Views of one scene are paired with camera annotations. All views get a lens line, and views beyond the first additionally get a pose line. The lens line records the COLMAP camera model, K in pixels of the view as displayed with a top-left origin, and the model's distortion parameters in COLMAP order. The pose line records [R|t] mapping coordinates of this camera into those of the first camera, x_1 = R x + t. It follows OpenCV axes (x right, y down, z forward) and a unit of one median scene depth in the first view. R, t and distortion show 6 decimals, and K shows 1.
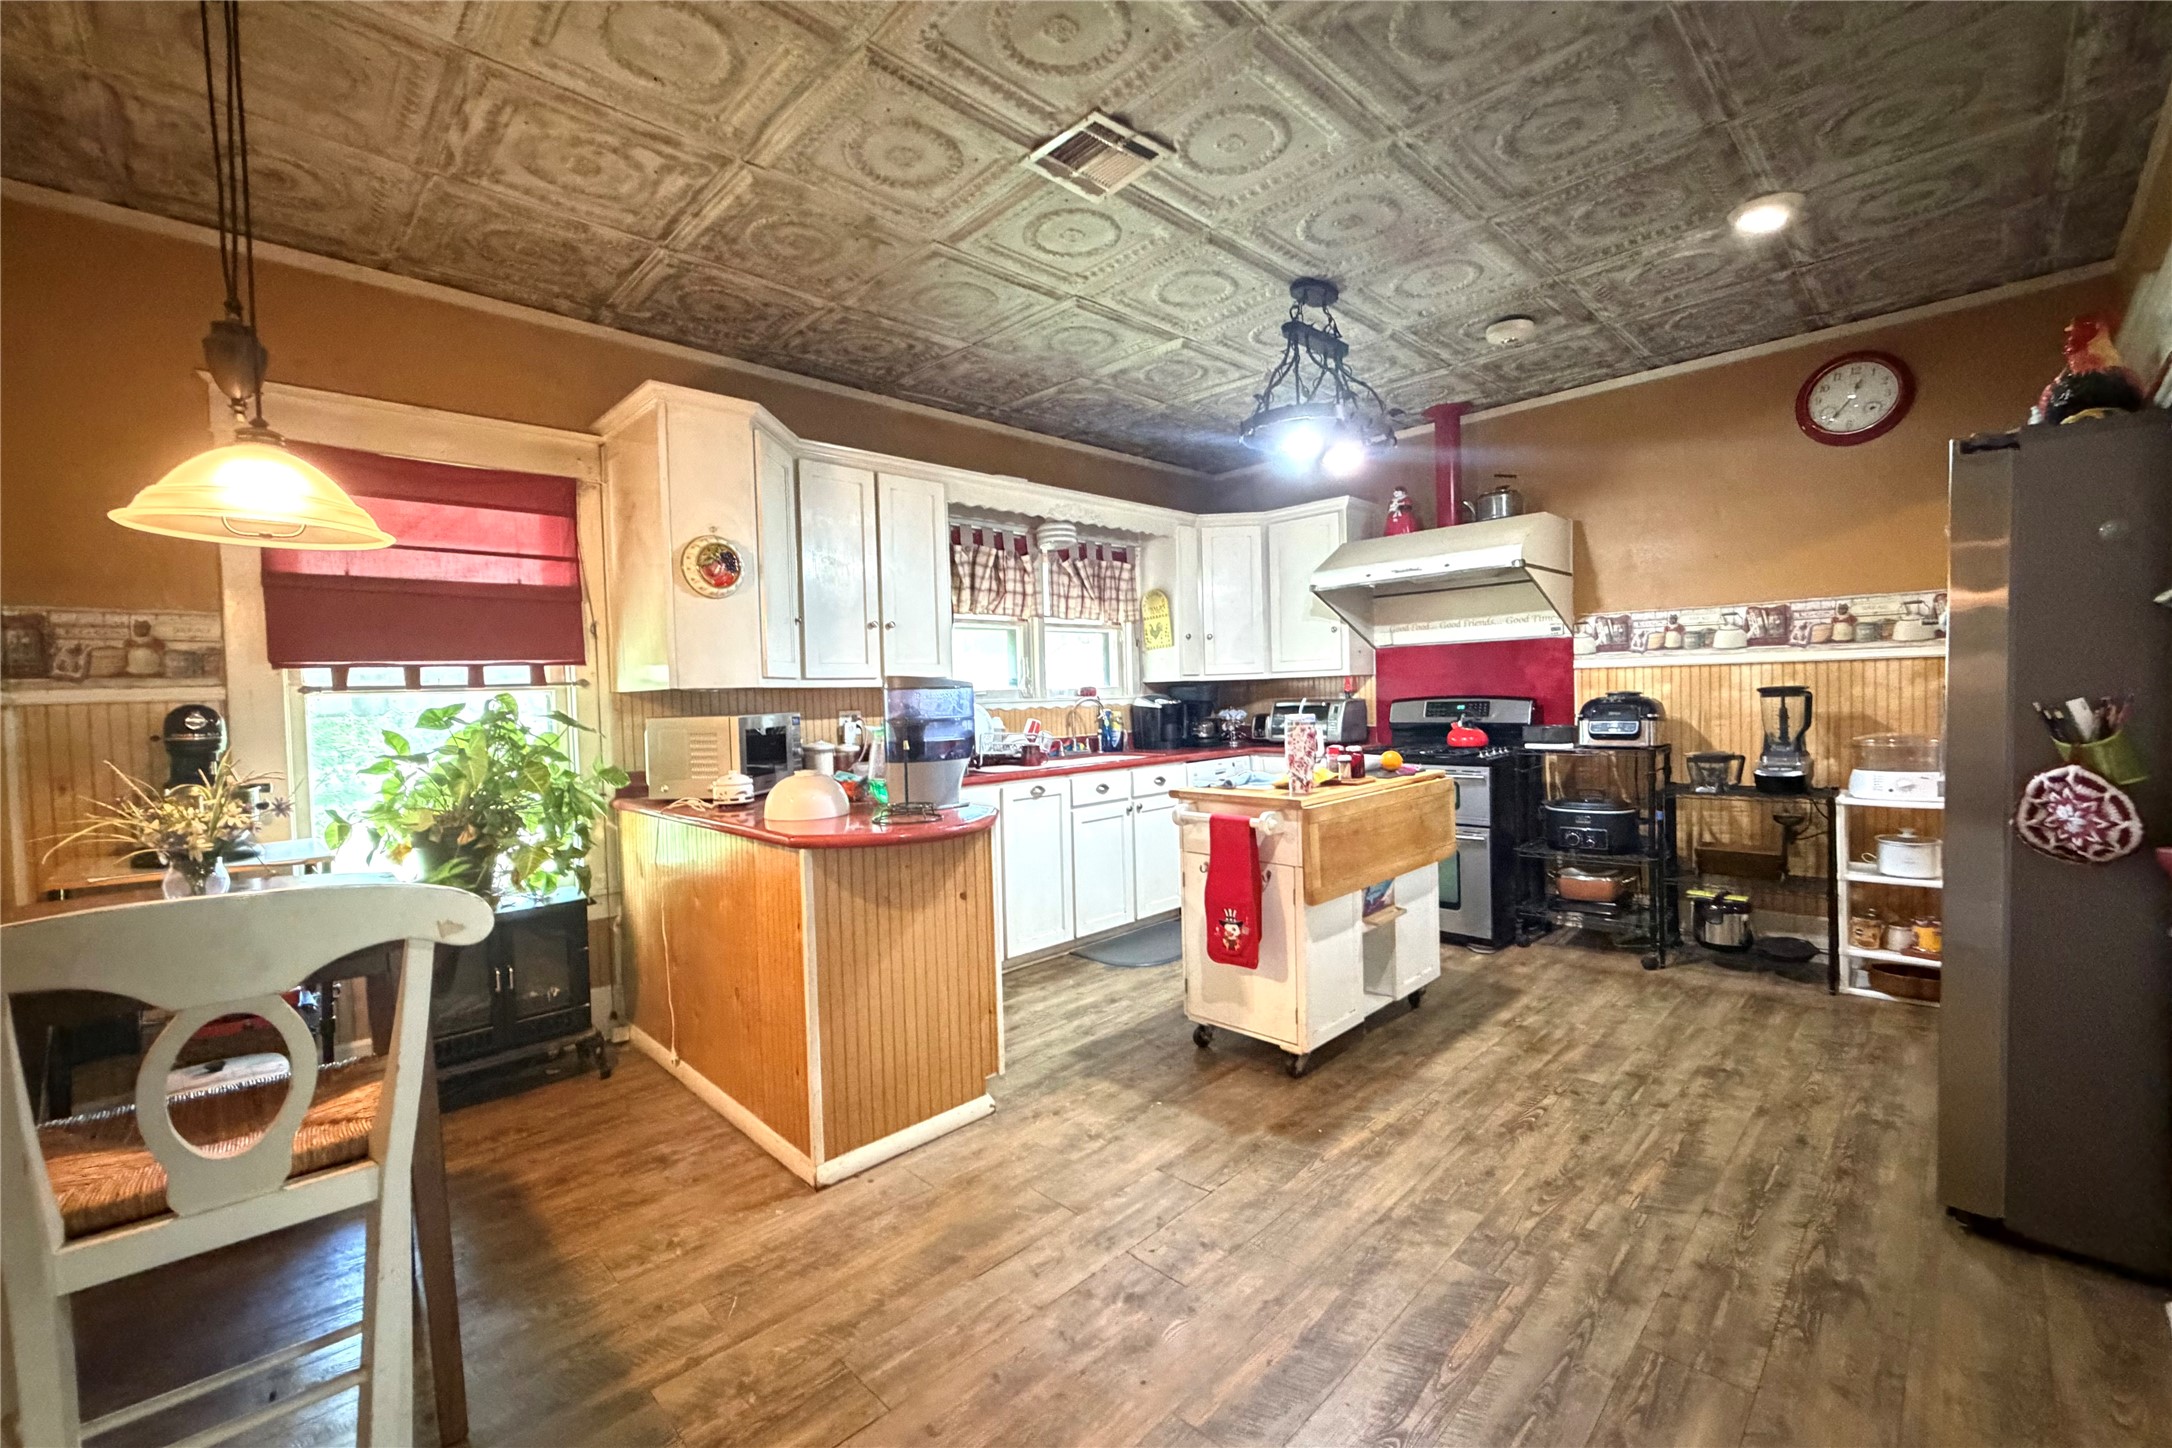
lens RADIAL K [[866.5, 0, 1067.9], [0, 866.5, 722.0], [0, 0, 1]] dist [0.000686, 0.000179]
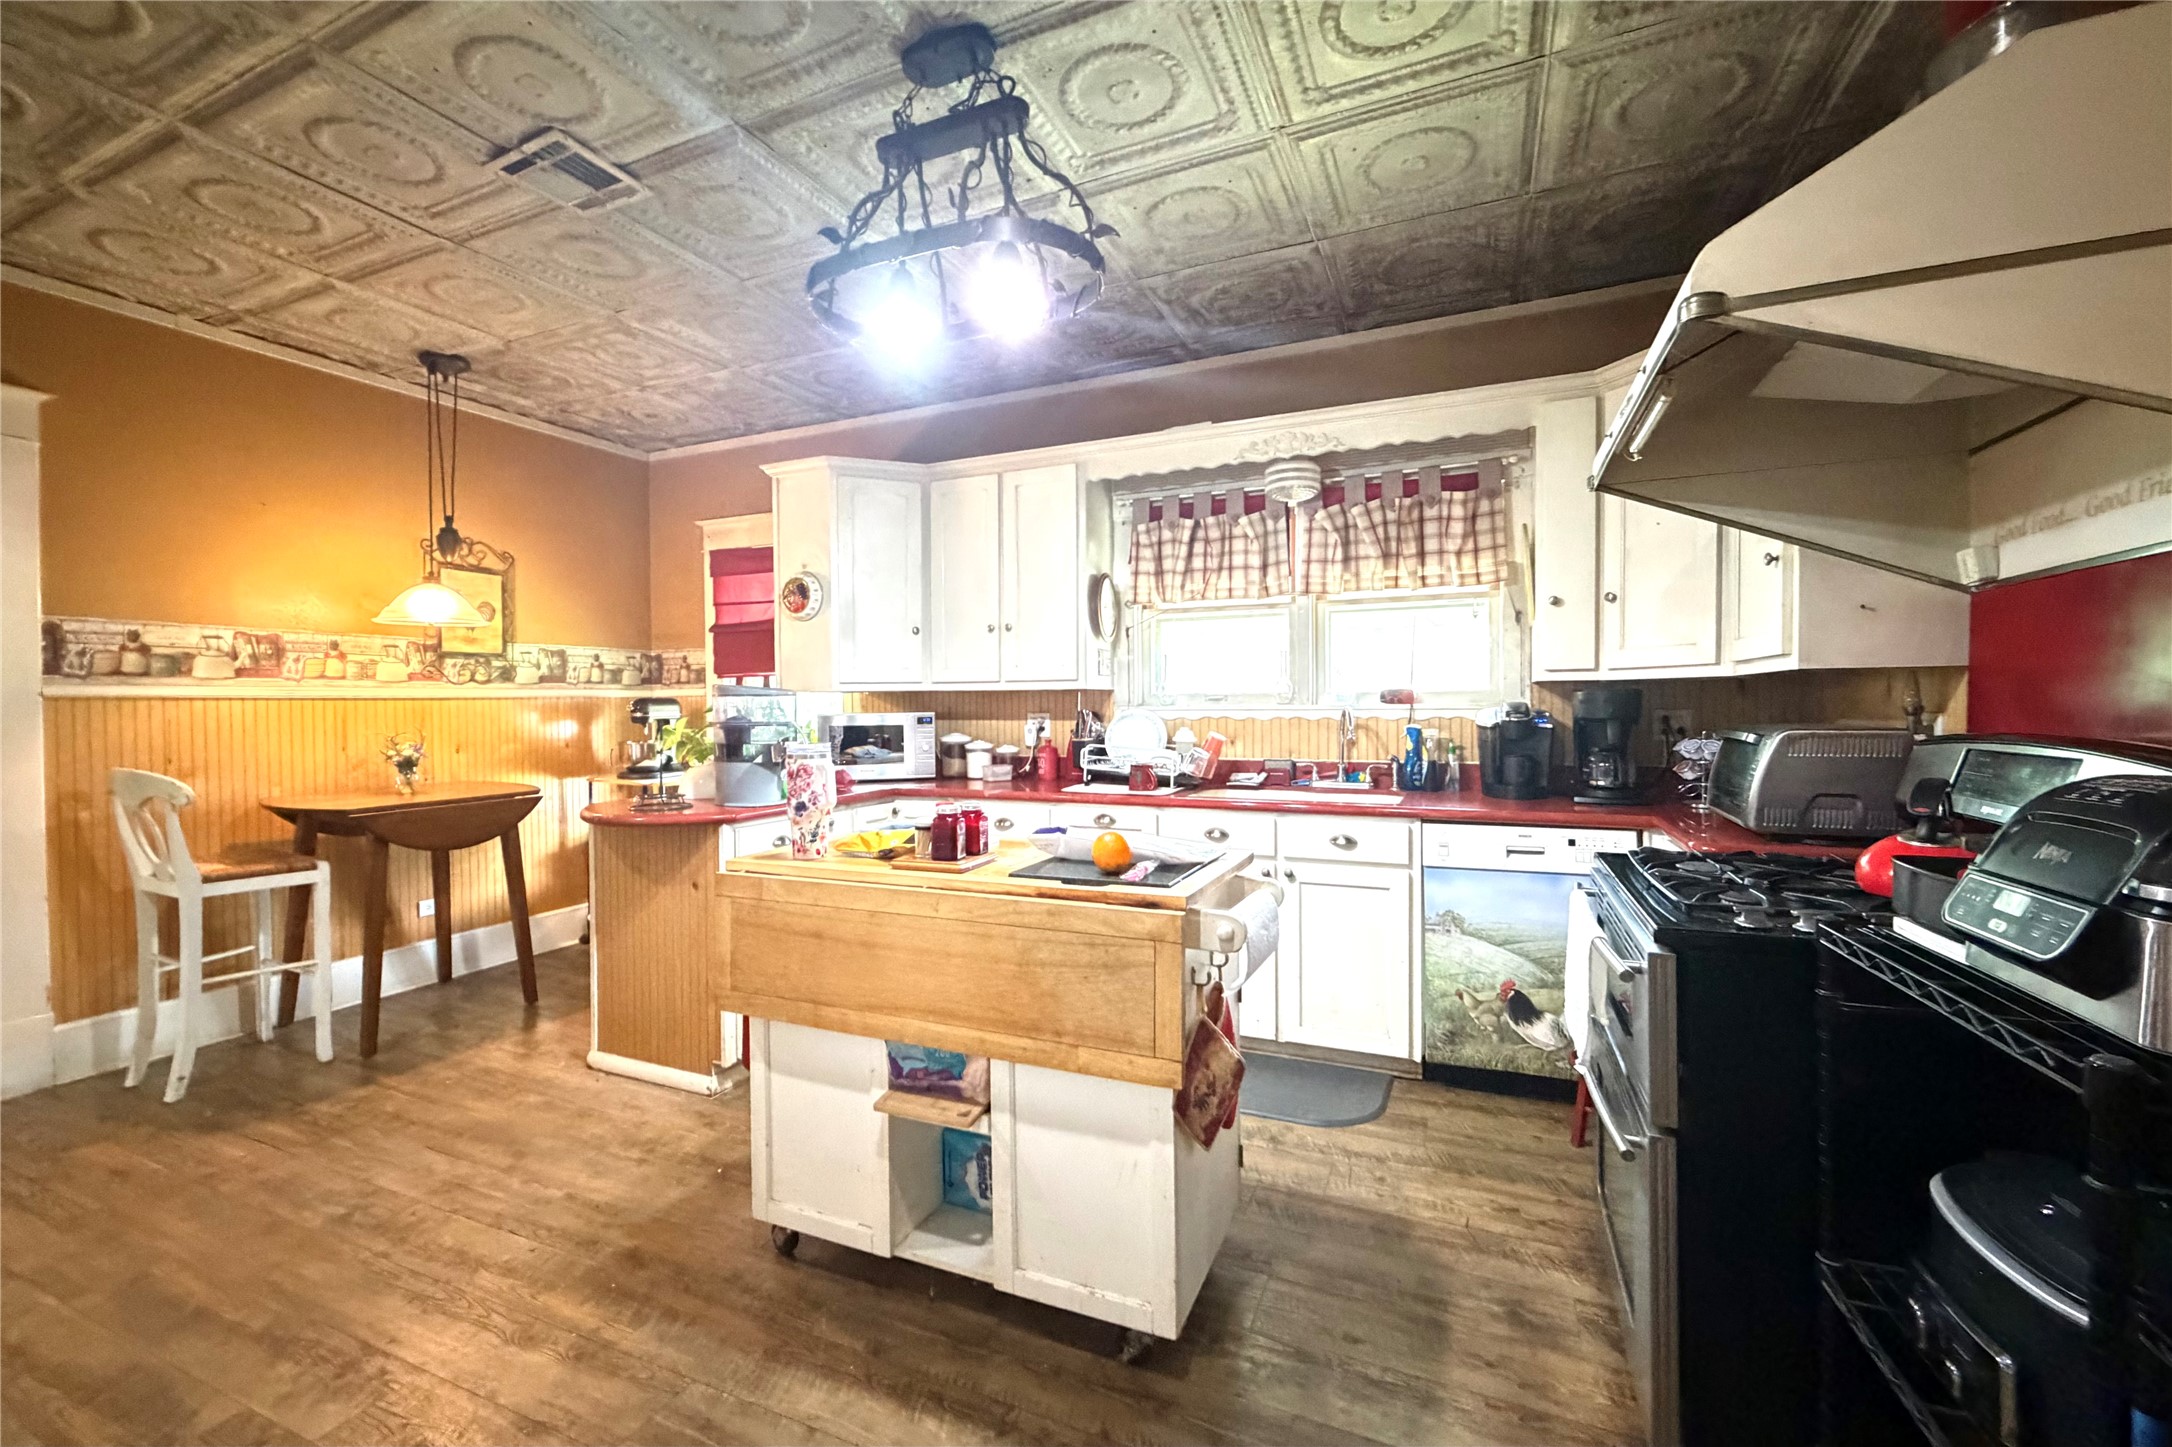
lens RADIAL K [[866.5, 0, 1078.0], [0, 866.5, 723.8], [0, 0, 1]] dist [0.000686, 0.000179]
pose [[0.393150, 0.046238, -0.918311, 0.943319], [-0.034198, 0.998779, 0.035649, -0.052481], [0.918838, 0.017389, 0.394251, 0.890792]]
